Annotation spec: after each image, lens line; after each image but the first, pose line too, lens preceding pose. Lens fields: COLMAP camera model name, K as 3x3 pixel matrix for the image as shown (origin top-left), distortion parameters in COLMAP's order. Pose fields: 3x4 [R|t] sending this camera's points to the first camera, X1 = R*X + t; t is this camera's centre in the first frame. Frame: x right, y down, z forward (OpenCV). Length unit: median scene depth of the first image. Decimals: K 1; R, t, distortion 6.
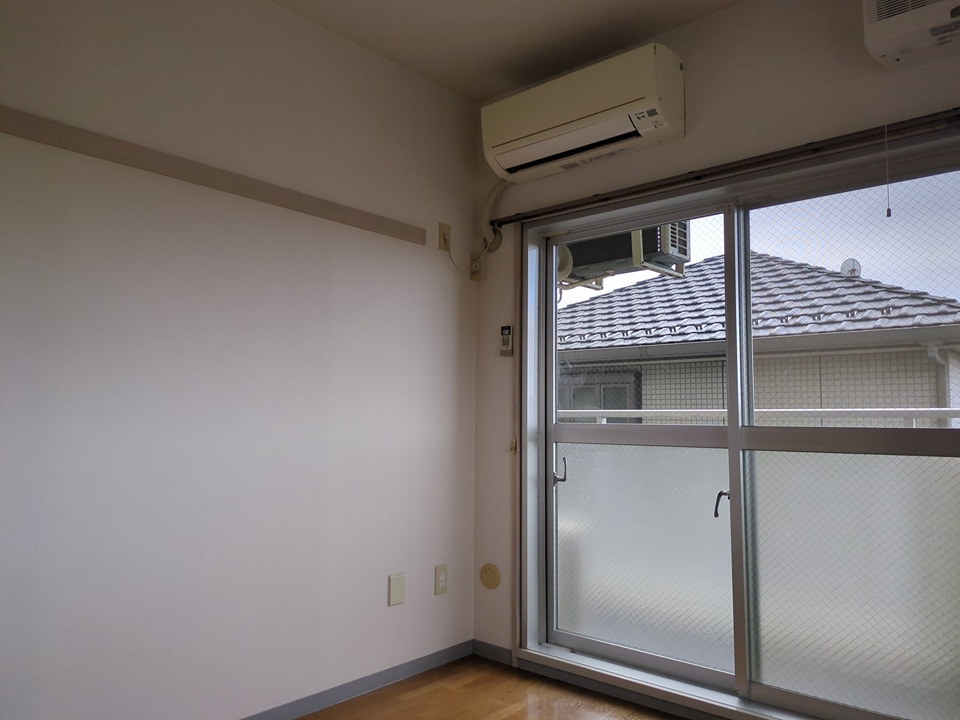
lens RADIAL K [[705.9, 0, 474.4], [0, 705.9, 366.6], [0, 0, 1]] dist [-0.005128, -0.003504]
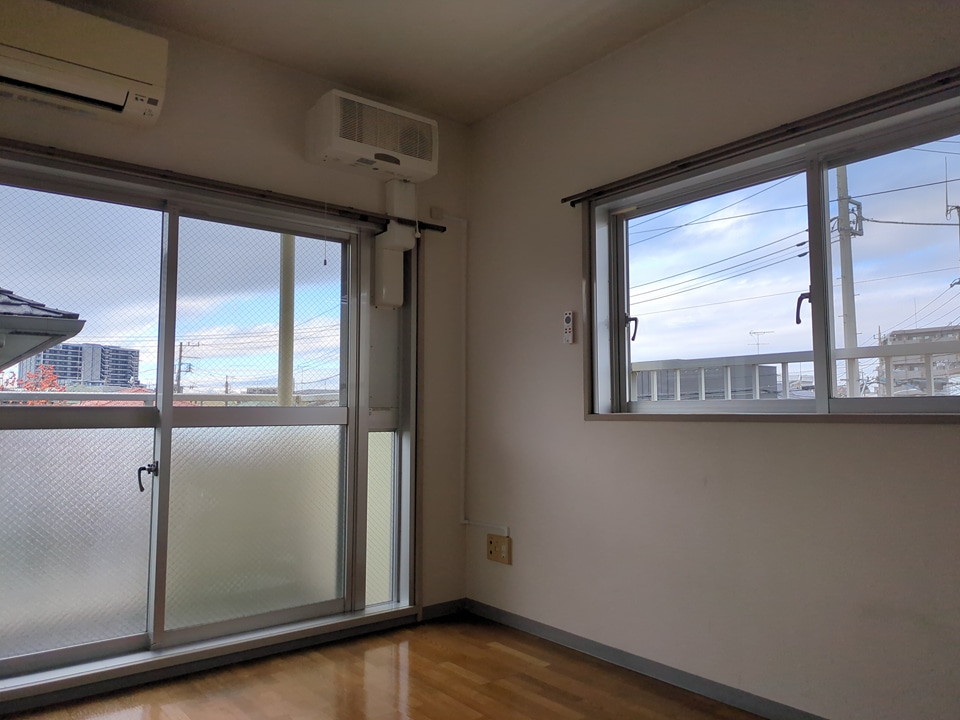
lens RADIAL K [[705.9, 0, 477.4], [0, 705.9, 354.7], [0, 0, 1]] dist [-0.005128, -0.003504]
pose [[0.152972, 0.072340, 0.985579, -0.243545], [-0.072816, 0.995431, -0.061761, 0.013554], [-0.985544, -0.062318, 0.157541, 0.127531]]
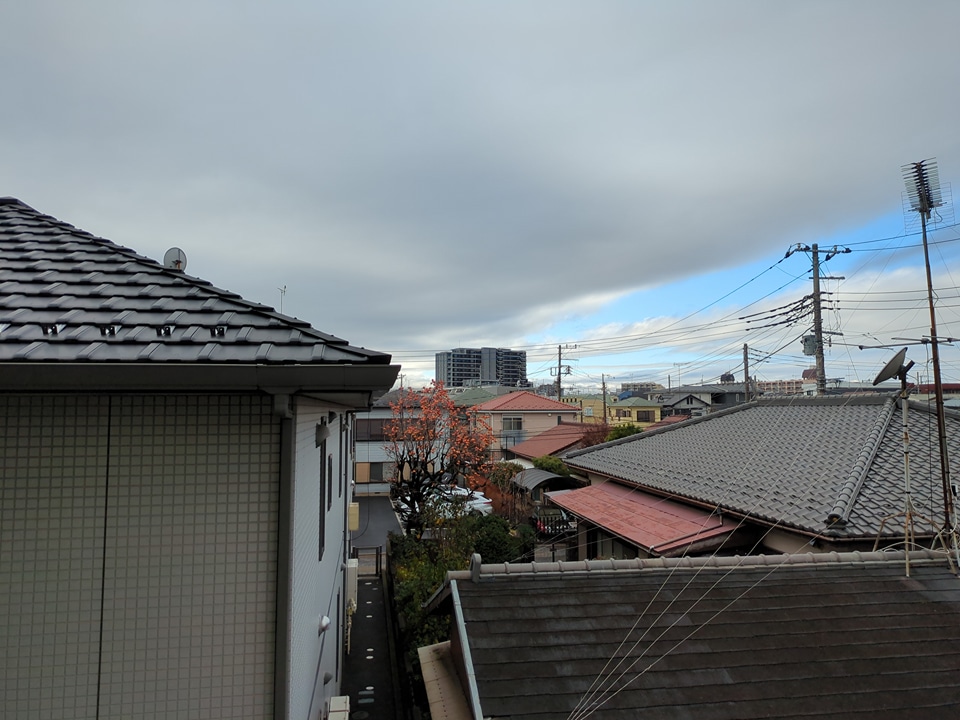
lens RADIAL K [[705.9, 0, 474.7], [0, 705.9, 359.0], [0, 0, 1]] dist [-0.005128, -0.003504]
pose [[0.624330, 0.045891, 0.779811, 0.232968], [-0.052283, 0.998489, -0.016901, -0.055351], [-0.779409, -0.030219, 0.625787, 0.418869]]
